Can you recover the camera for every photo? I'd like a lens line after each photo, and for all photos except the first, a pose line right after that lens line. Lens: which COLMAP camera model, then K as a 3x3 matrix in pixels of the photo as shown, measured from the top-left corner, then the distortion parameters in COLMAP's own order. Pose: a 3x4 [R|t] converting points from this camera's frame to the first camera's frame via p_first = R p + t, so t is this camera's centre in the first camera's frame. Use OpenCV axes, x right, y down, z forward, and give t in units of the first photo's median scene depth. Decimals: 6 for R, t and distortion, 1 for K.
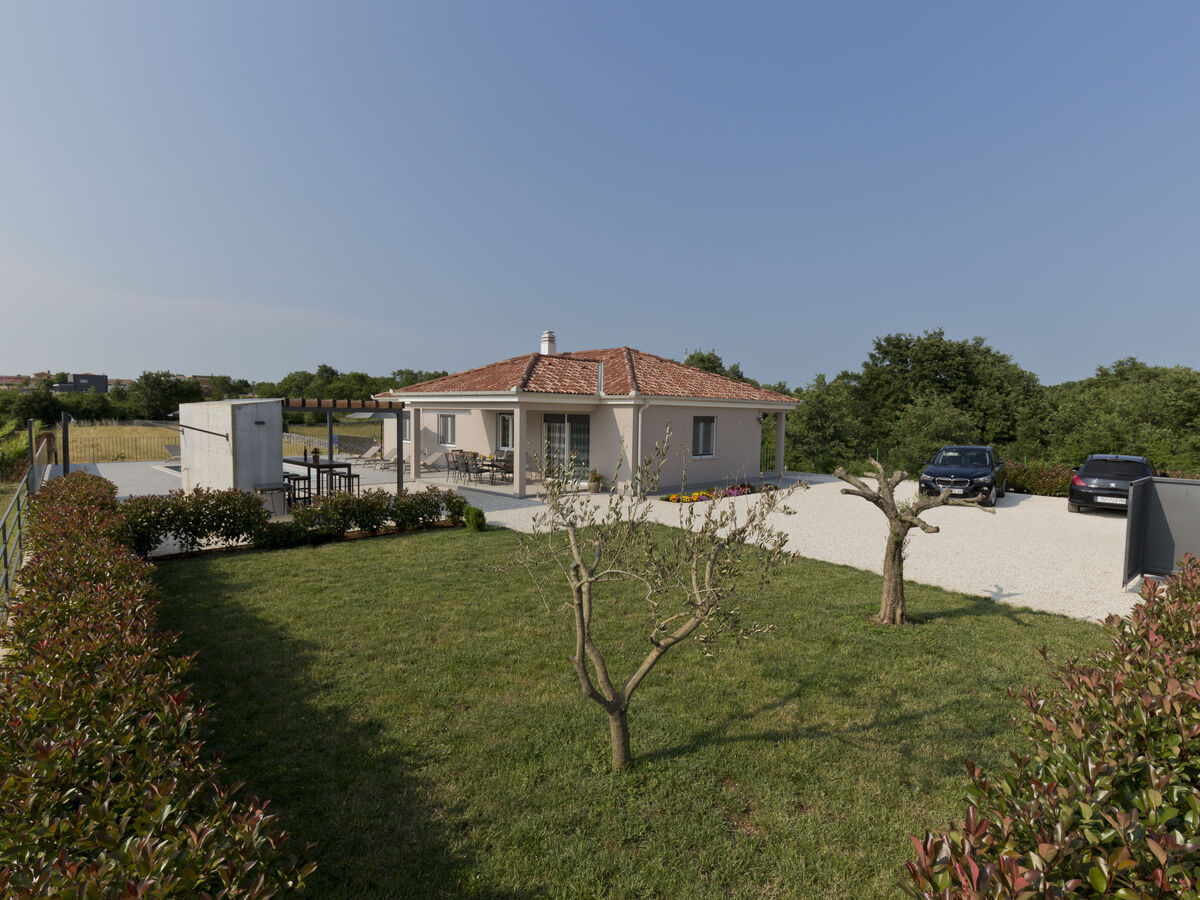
lens RADIAL K [[605.1, 0, 600.0], [0, 605.1, 450.0], [0, 0, 1]] dist [0.000161, 0.000592]
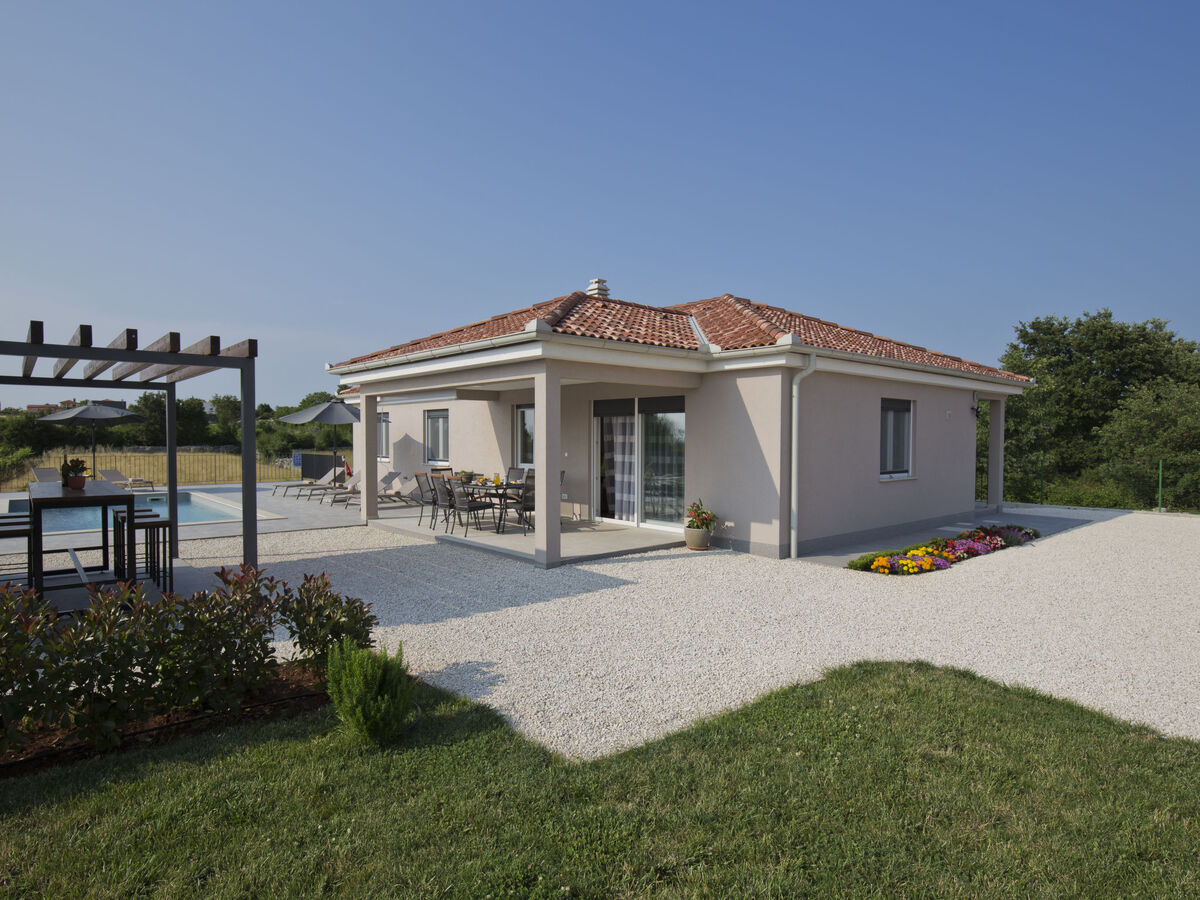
lens RADIAL K [[677.9, 0, 600.0], [0, 677.9, 450.0], [0, 0, 1]] dist [-0.024083, 0.000730]
pose [[0.997357, -0.012269, -0.071611, -0.044662], [0.009511, 0.999204, -0.038734, 0.008894], [0.072029, 0.037951, 0.996680, 0.395828]]
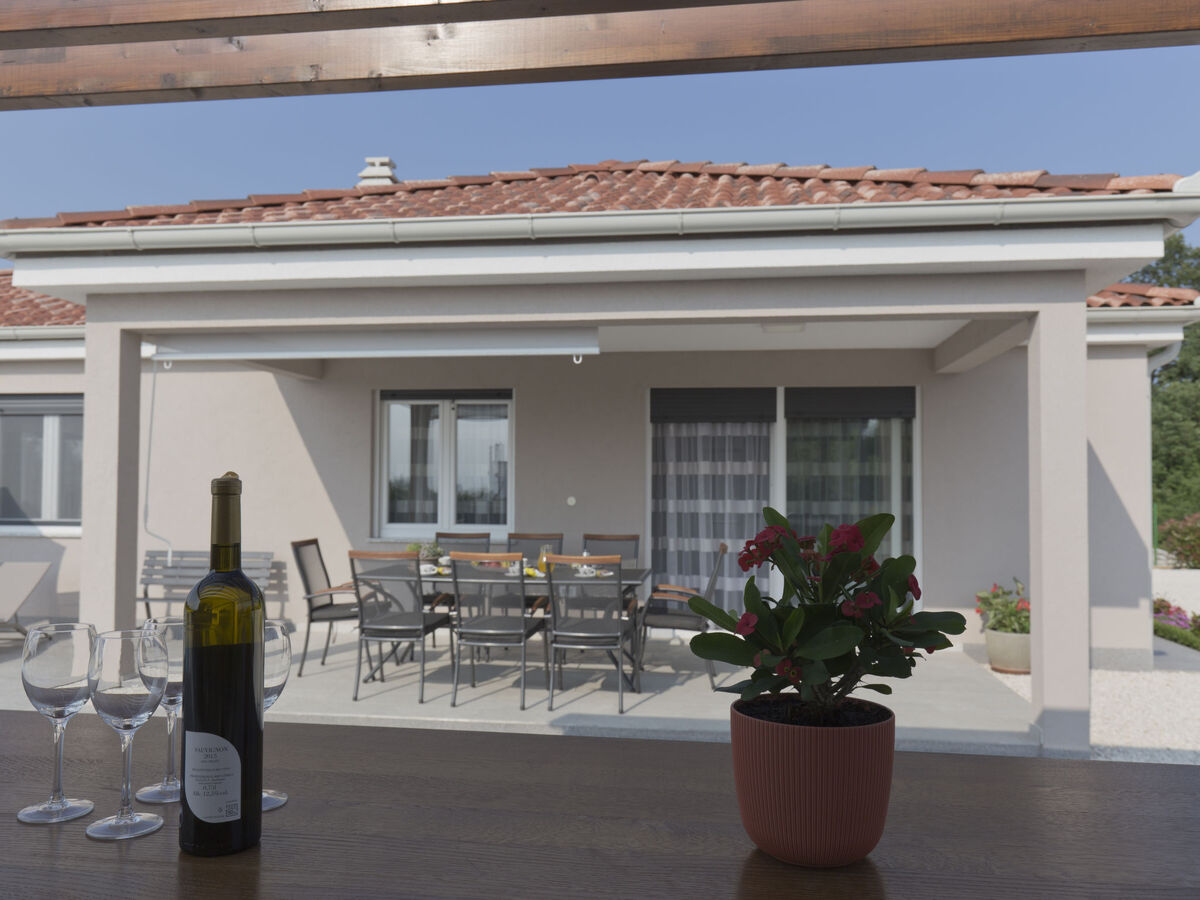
lens RADIAL K [[897.4, 0, 600.0], [0, 897.4, 450.0], [0, 0, 1]] dist [-0.000198, -0.000375]
pose [[0.808079, -0.000283, 0.589074, -0.352686], [0.042193, 0.997459, -0.057400, -0.012069], [-0.587562, 0.071238, 0.806038, 0.714226]]
